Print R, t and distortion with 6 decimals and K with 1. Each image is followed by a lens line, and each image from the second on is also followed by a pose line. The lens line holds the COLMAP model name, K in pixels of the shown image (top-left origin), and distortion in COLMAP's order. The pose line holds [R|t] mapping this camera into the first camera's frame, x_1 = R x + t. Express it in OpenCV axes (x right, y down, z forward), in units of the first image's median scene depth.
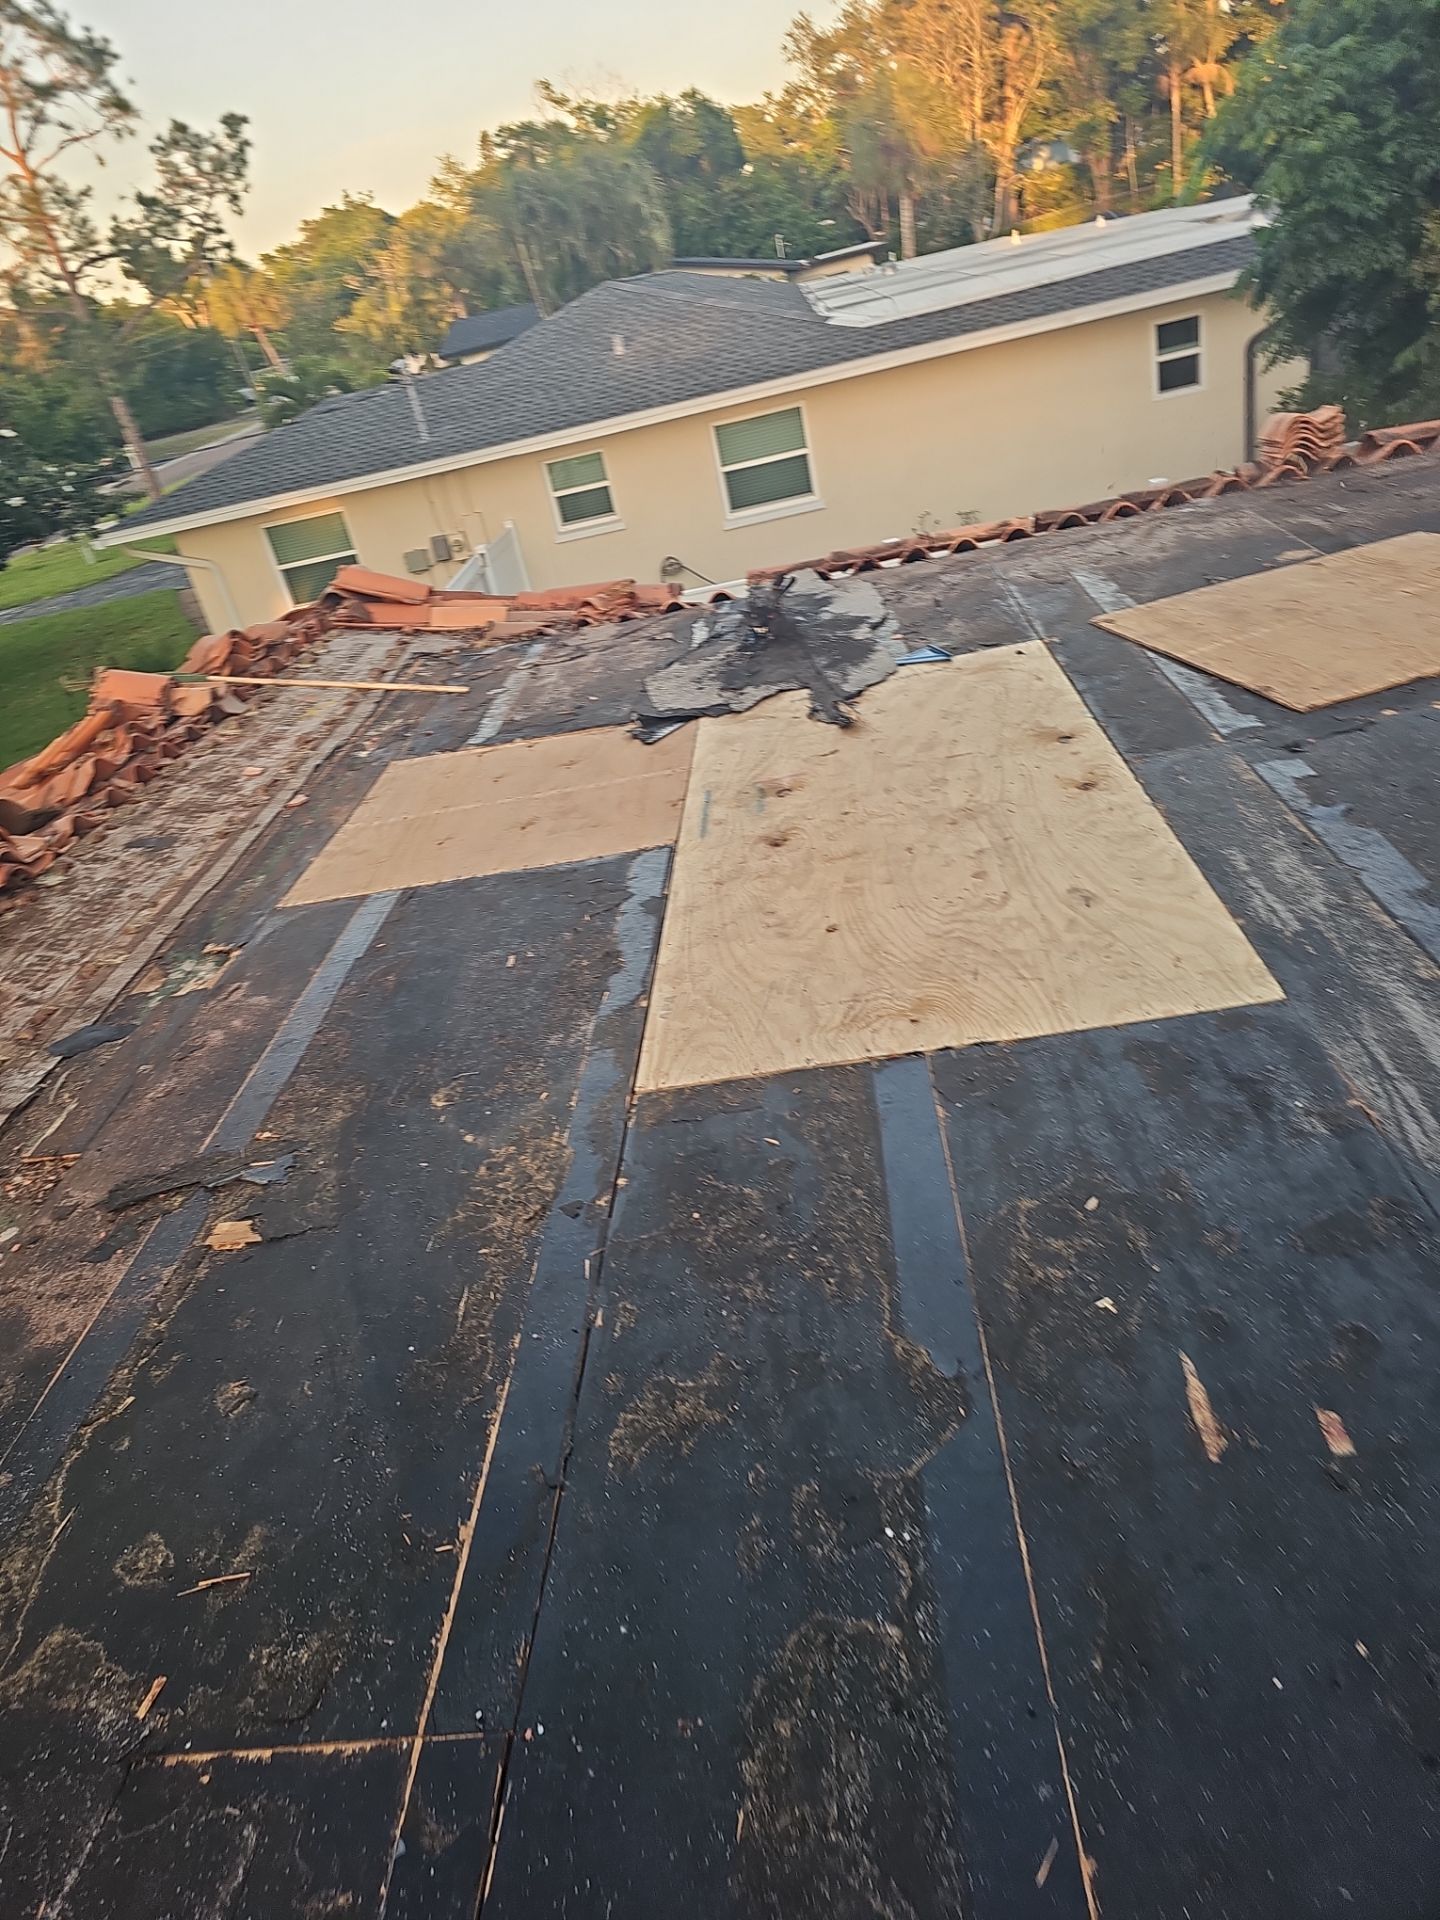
lens RADIAL K [[1181.0, 0, 709.5], [0, 1181.0, 952.0], [0, 0, 1]] dist [0.055643, -0.033854]
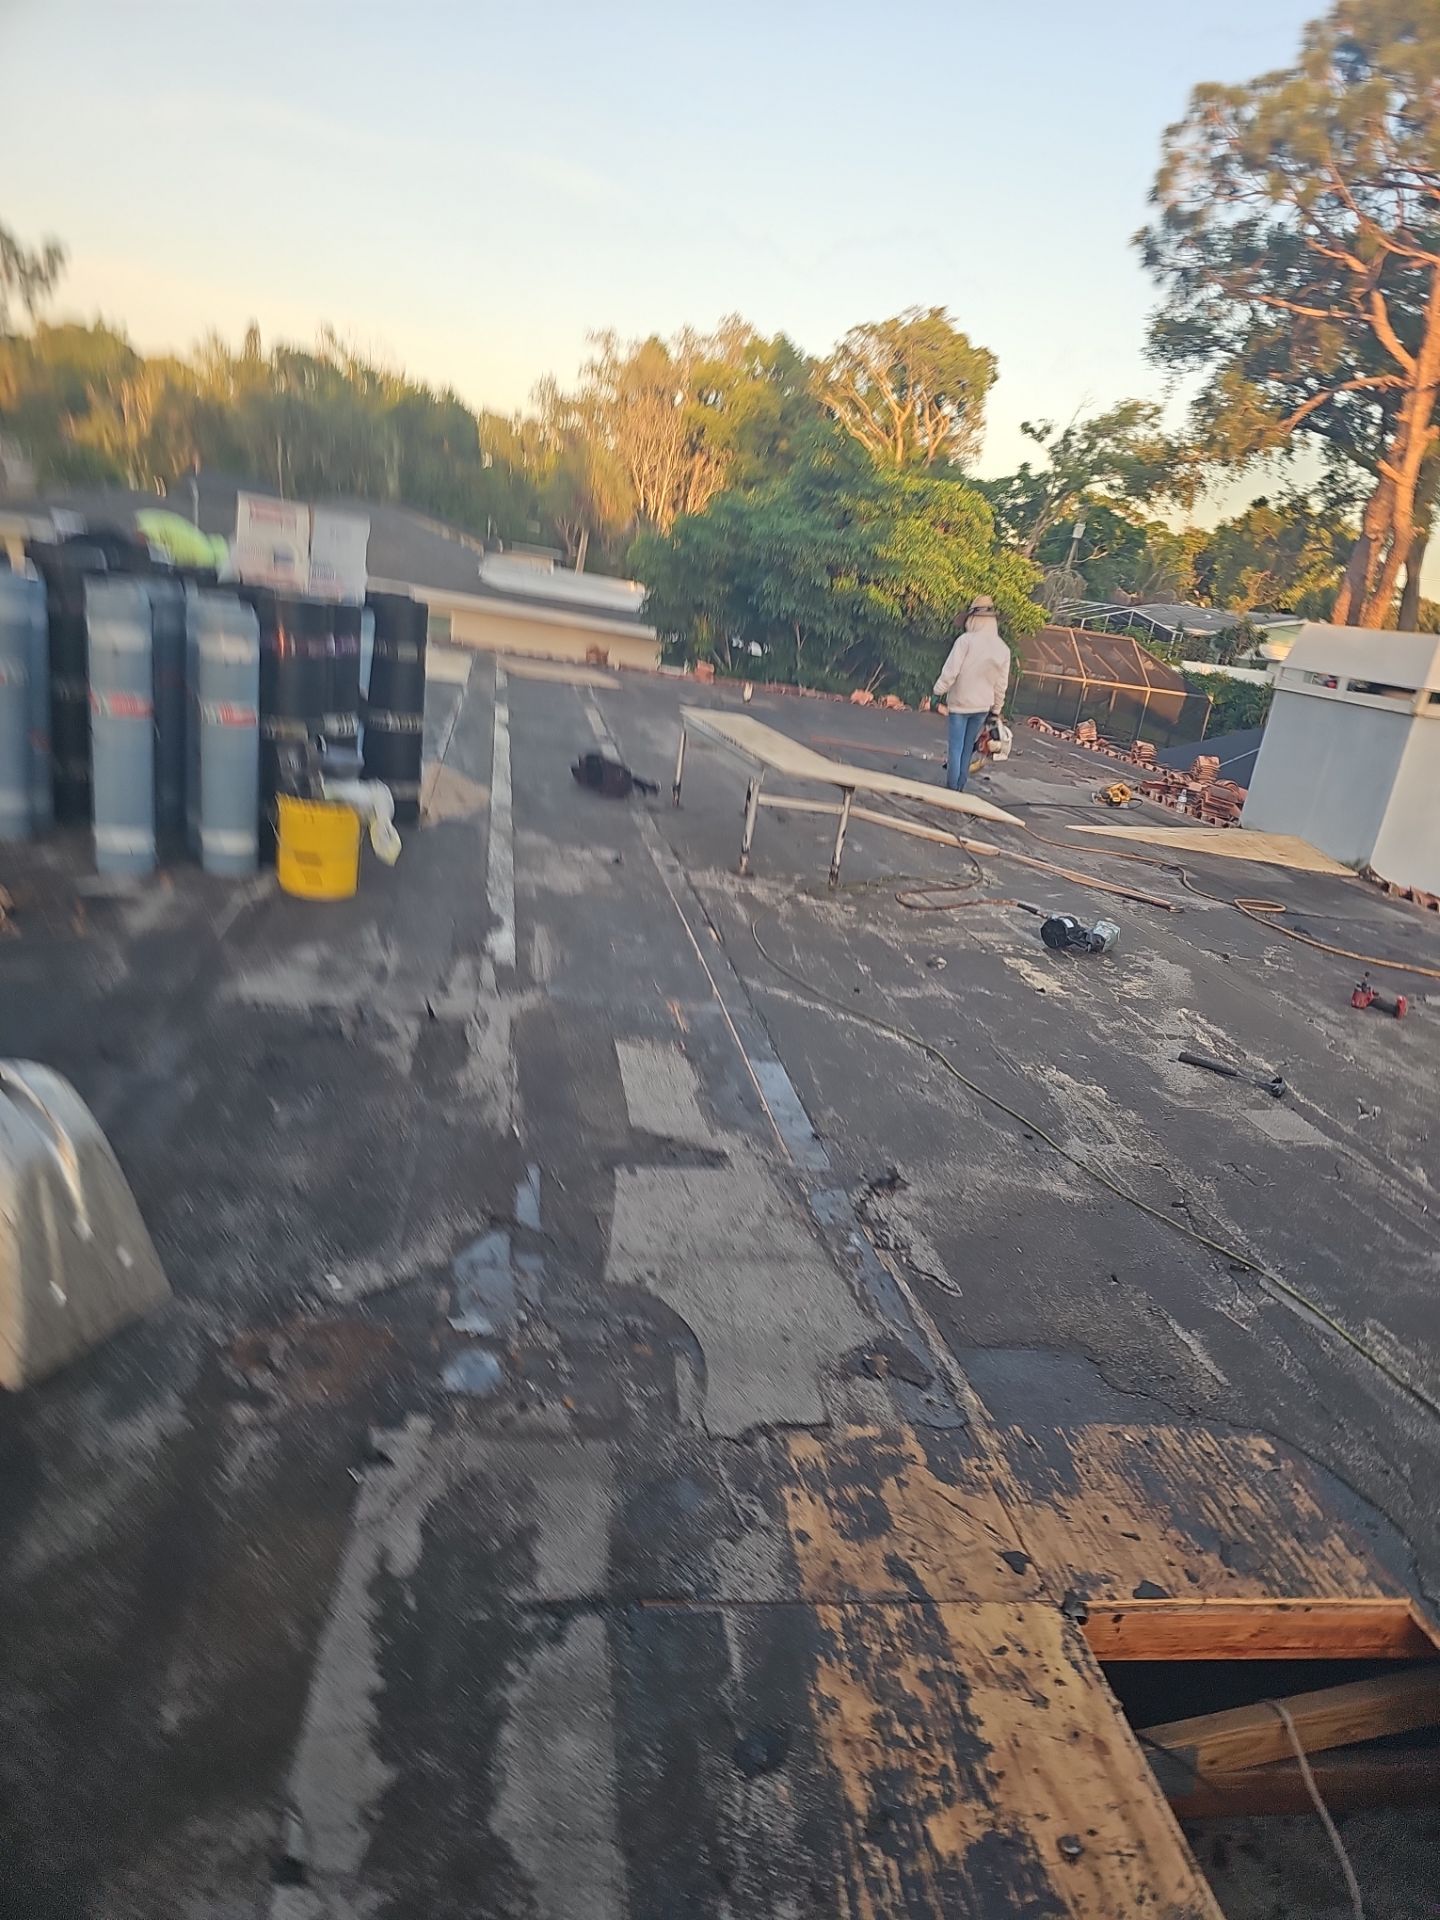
lens RADIAL K [[1206.3, 0, 720.6], [0, 1206.3, 1011.1], [0, 0, 1]] dist [0.024682, -0.001490]
pose [[0.912197, 0.258023, 0.318310, 0.052997], [-0.198633, 0.957910, -0.207252, 0.916525], [-0.358388, 0.125828, 0.925054, -1.641341]]
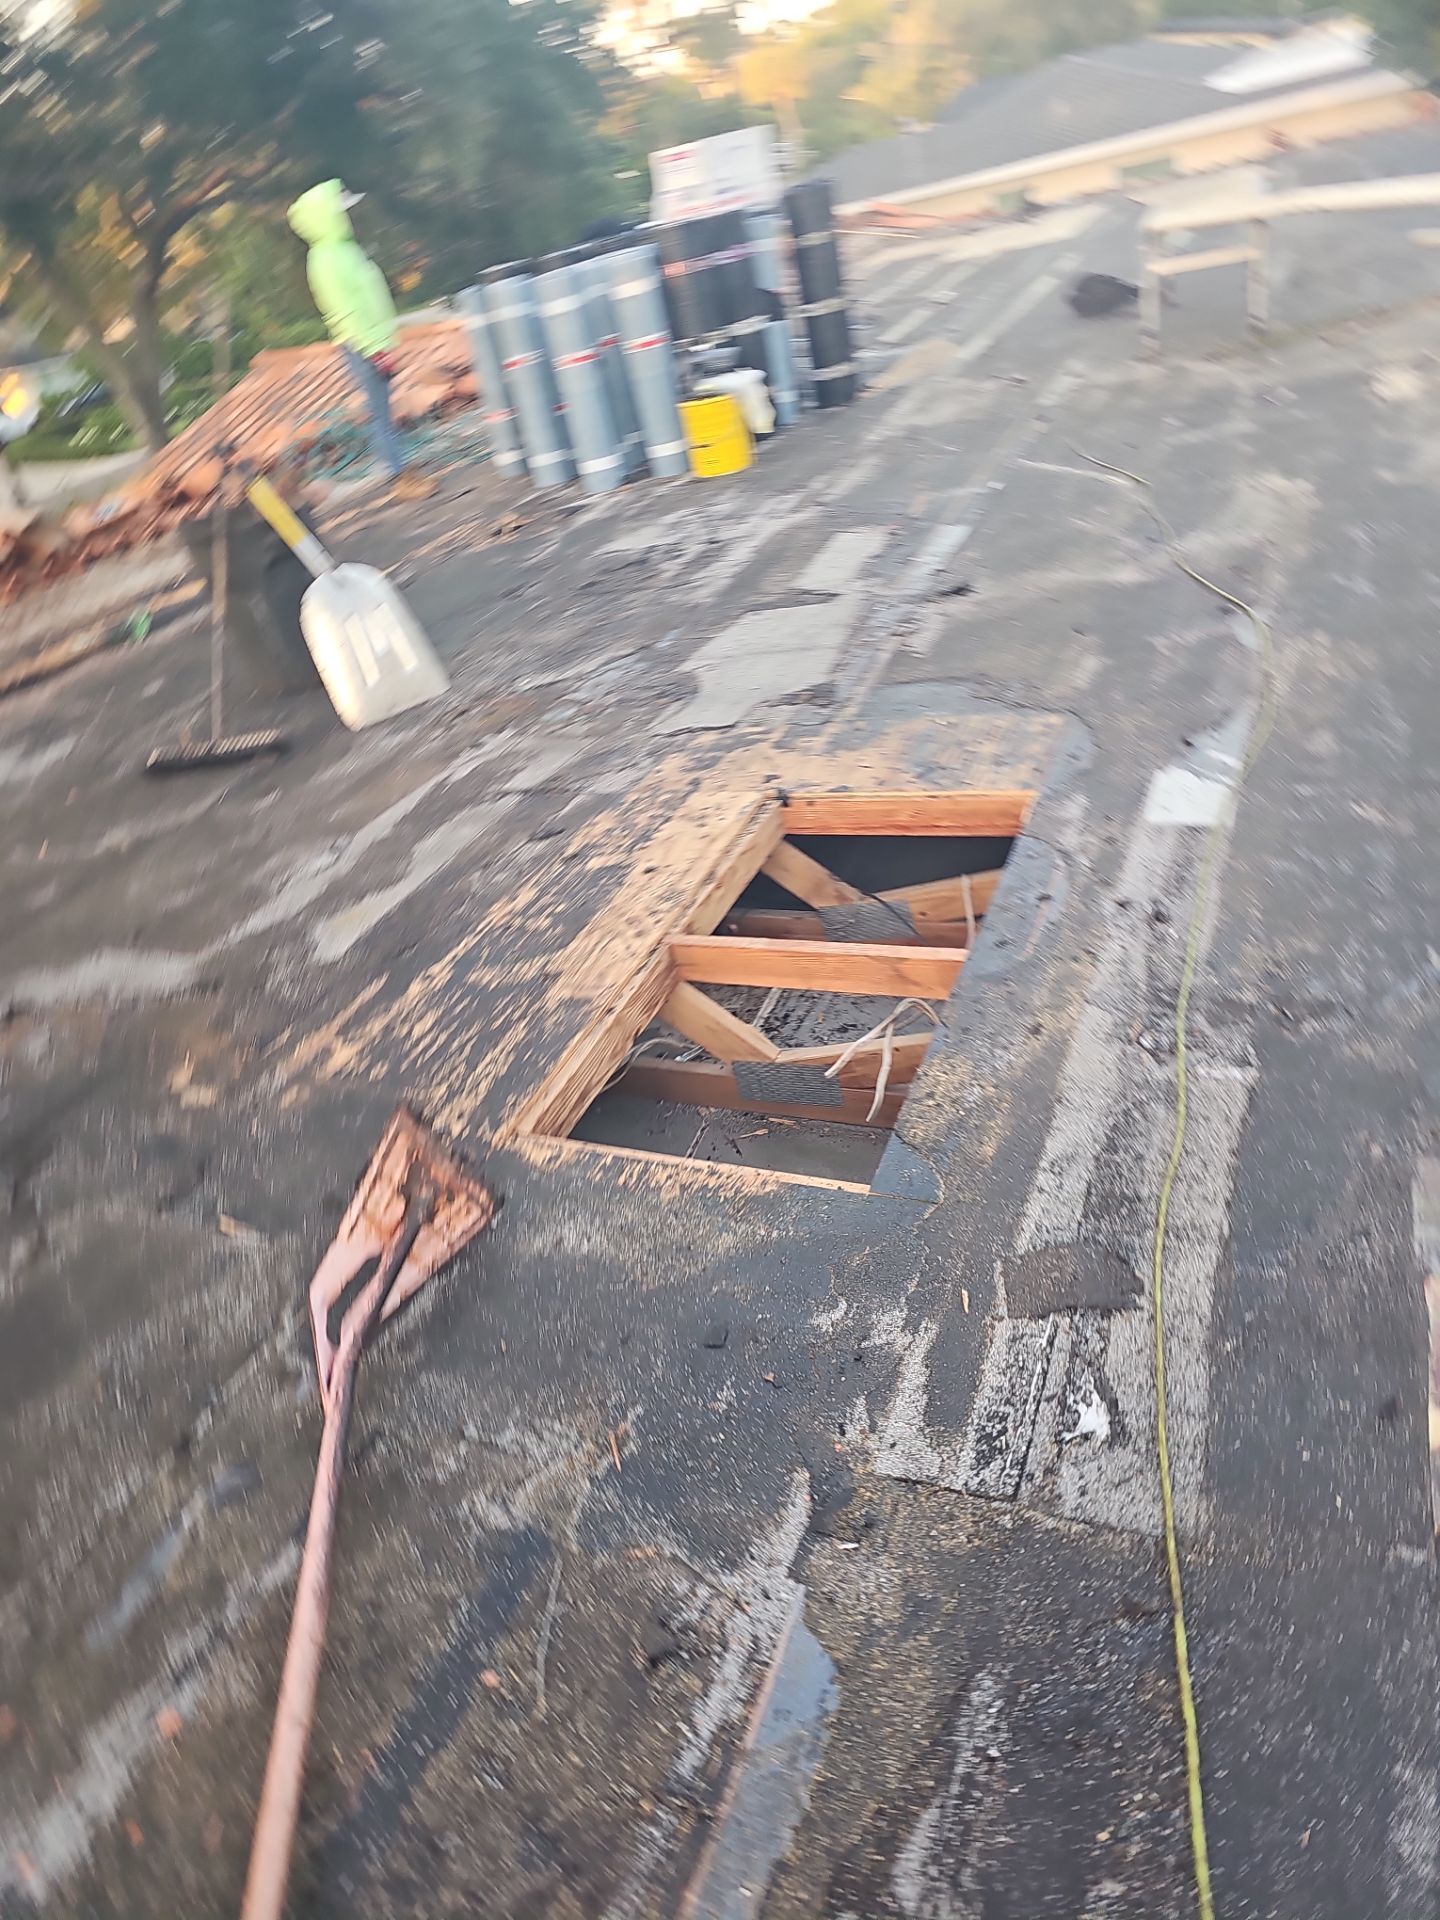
lens RADIAL K [[1184.5, 0, 720.0], [0, 1184.5, 960.0], [0, 0, 1]] dist [0.081982, -0.060182]
pose [[0.941970, 0.190753, -0.276235, 0.437042], [-0.151995, 0.976041, 0.155696, 0.981130], [0.299317, -0.104674, 0.948395, -1.855541]]
